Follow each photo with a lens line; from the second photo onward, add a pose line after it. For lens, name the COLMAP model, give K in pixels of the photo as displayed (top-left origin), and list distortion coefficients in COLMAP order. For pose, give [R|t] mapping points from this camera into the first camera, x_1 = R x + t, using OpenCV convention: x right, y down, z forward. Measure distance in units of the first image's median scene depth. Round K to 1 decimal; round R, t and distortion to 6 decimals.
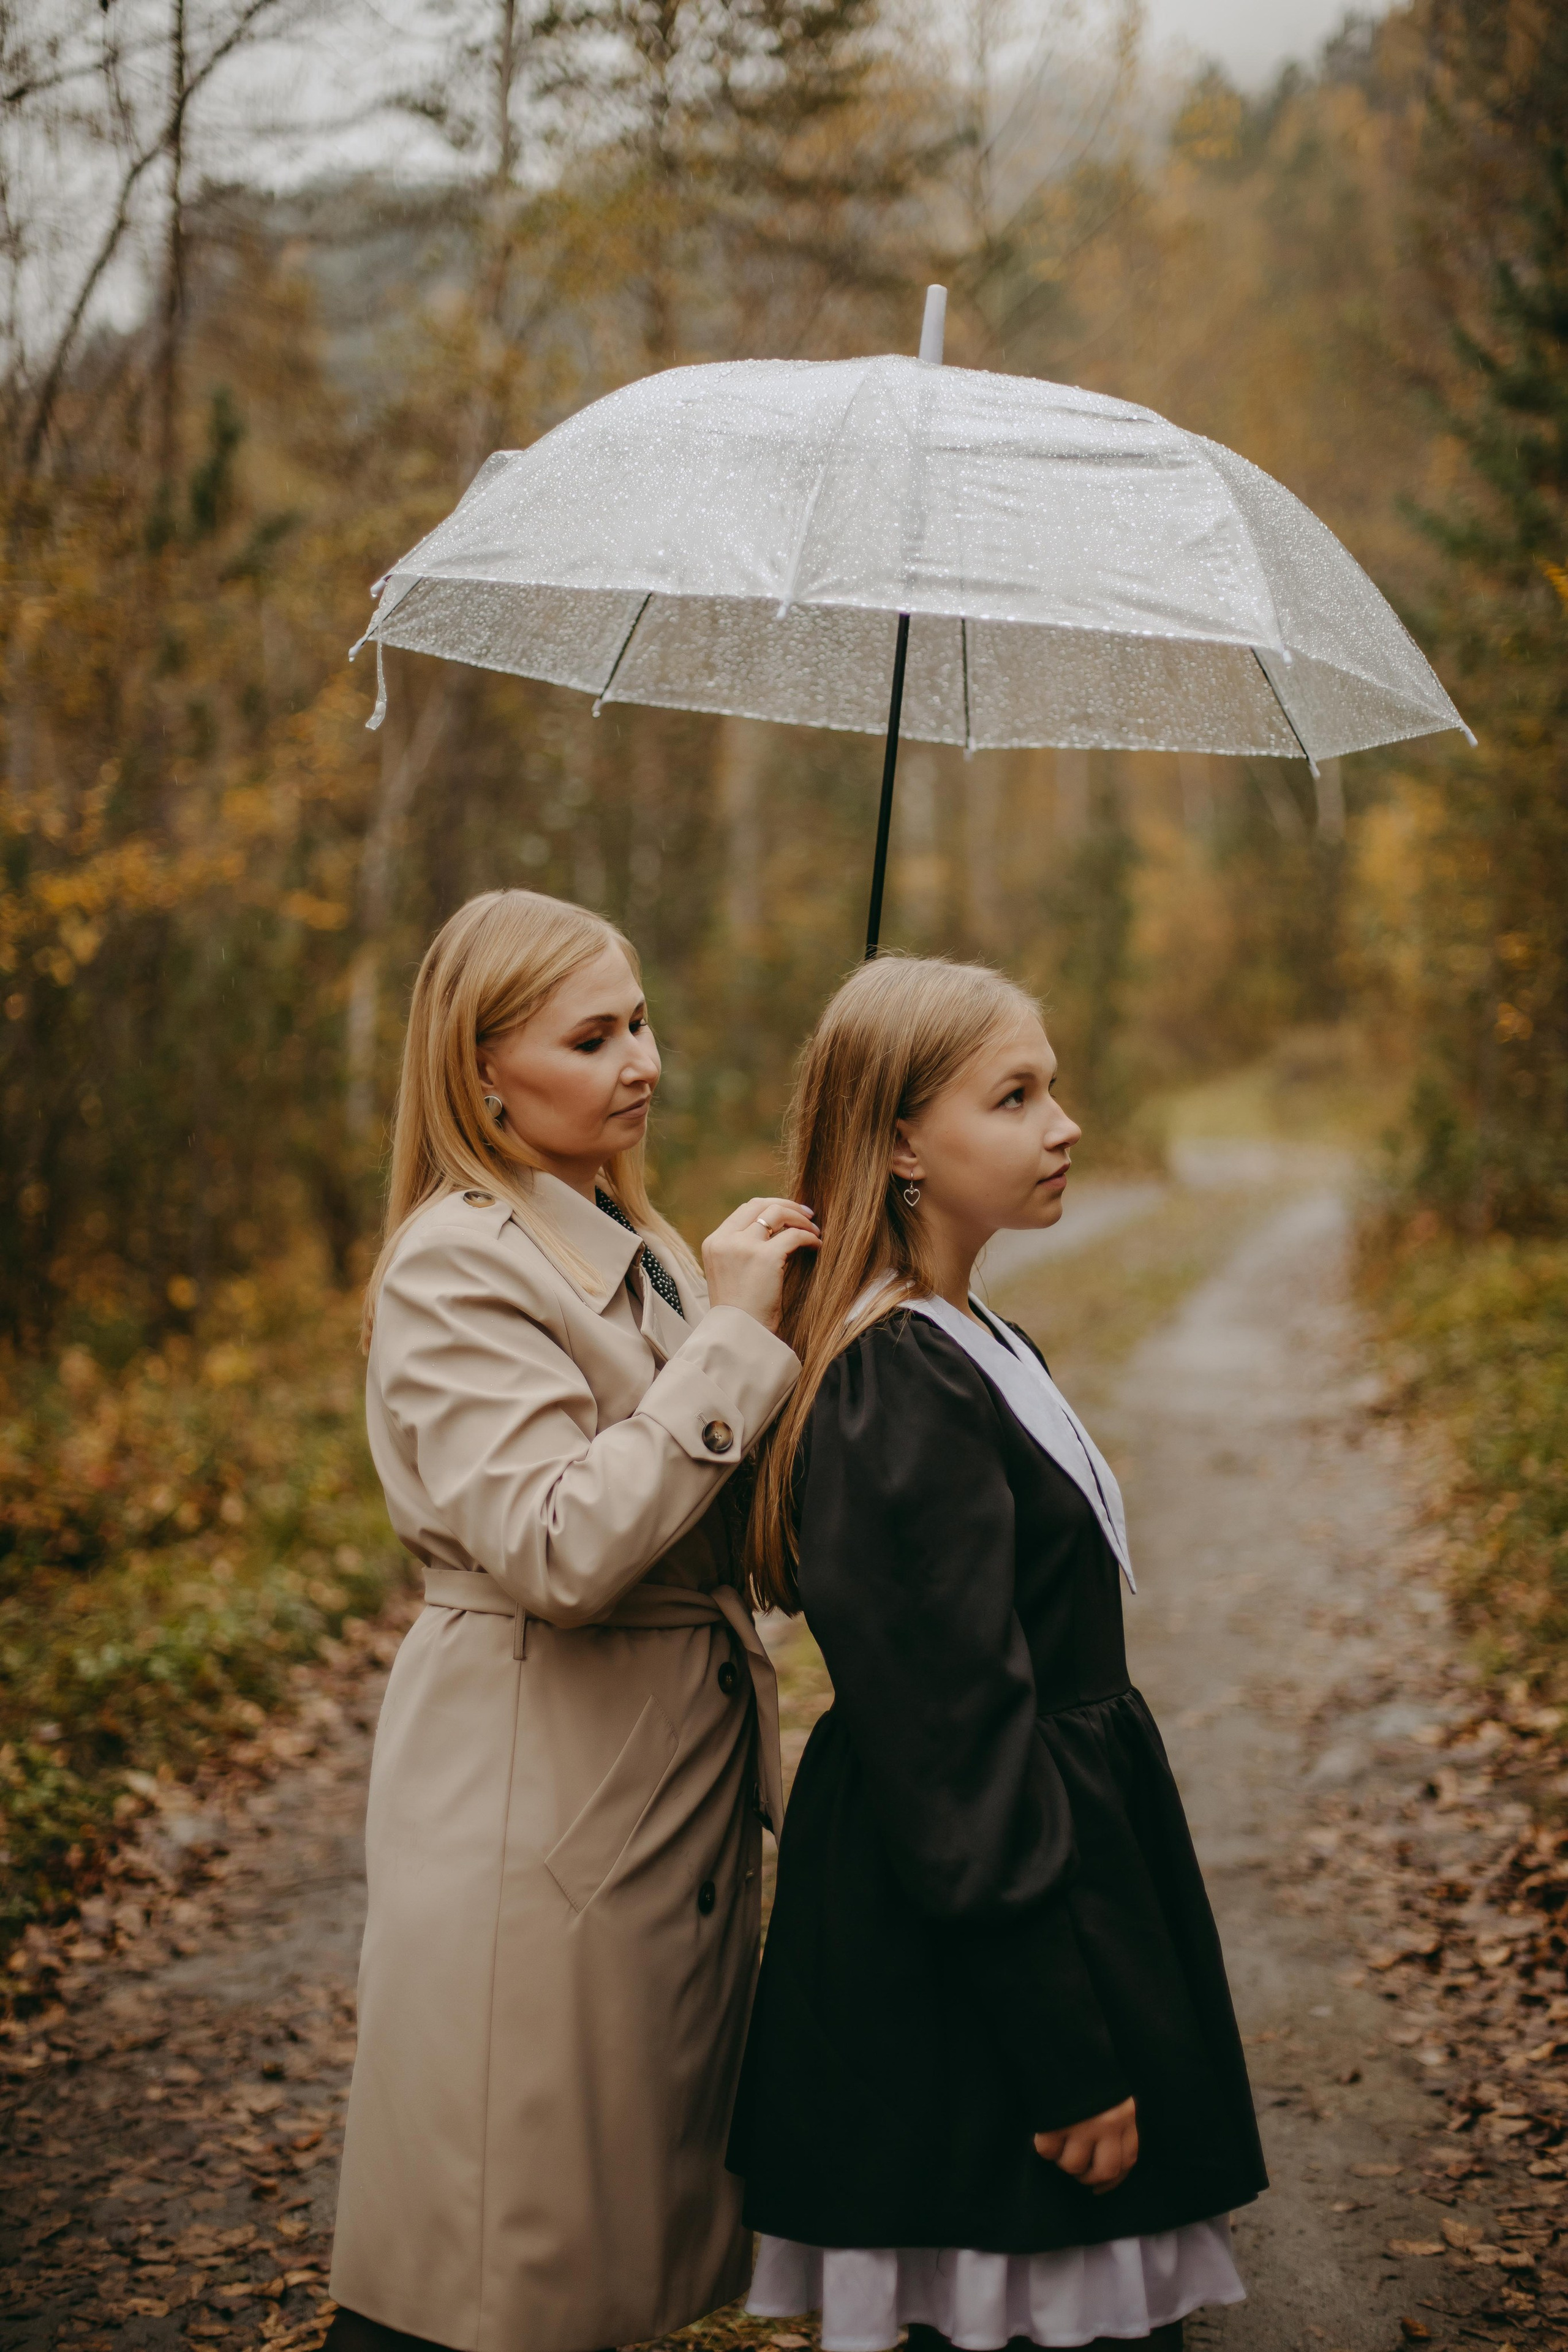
lens RADIAL K [[3591.1, 0, 768.3], [0, 3591.1, 1151.9], [0, 0, 1]] dist [-0.050987, 0.000000]
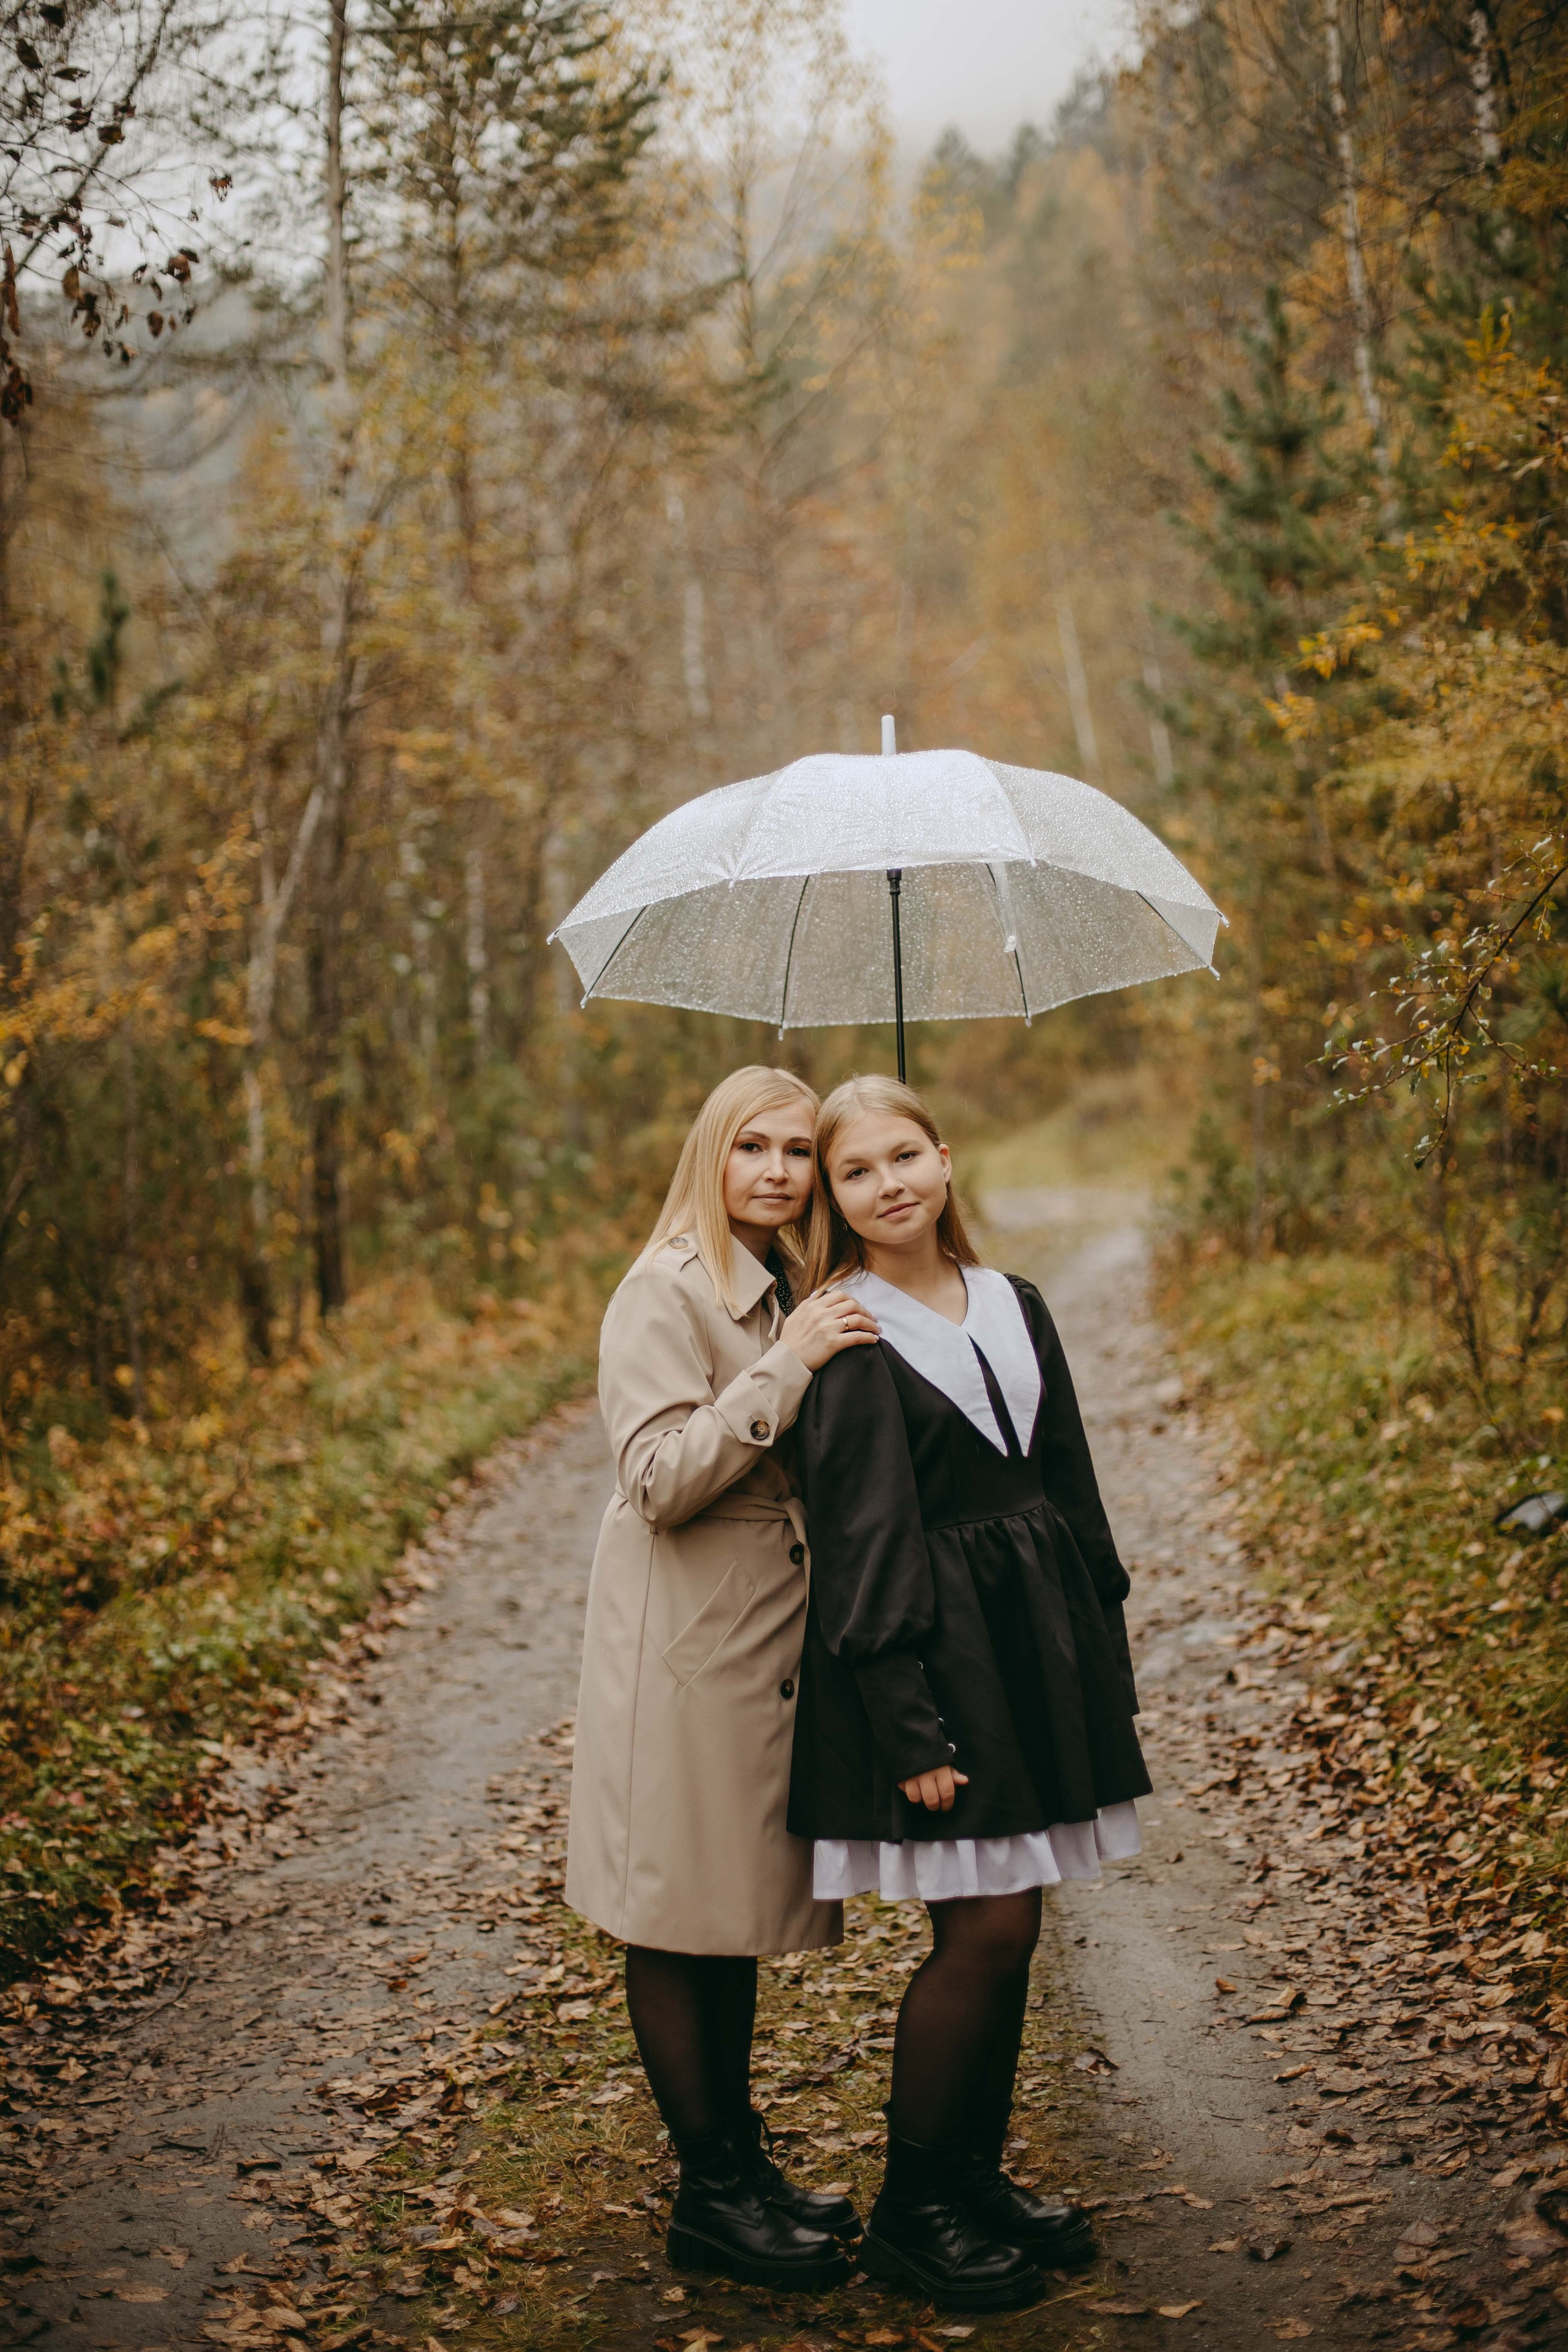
lens RADIAL K [[3591.1, 0, 794.4], [0, 3591.1, 1187.6], [0, 0, 1]] dist [-0.050987, 0.000000]
pose [[0.996196, -0.061479, 0.061752, -0.034272], [0.062037, 0.998048, -0.007163, 0.002161], [-0.061191, 0.010967, 0.998066, -0.241029]]
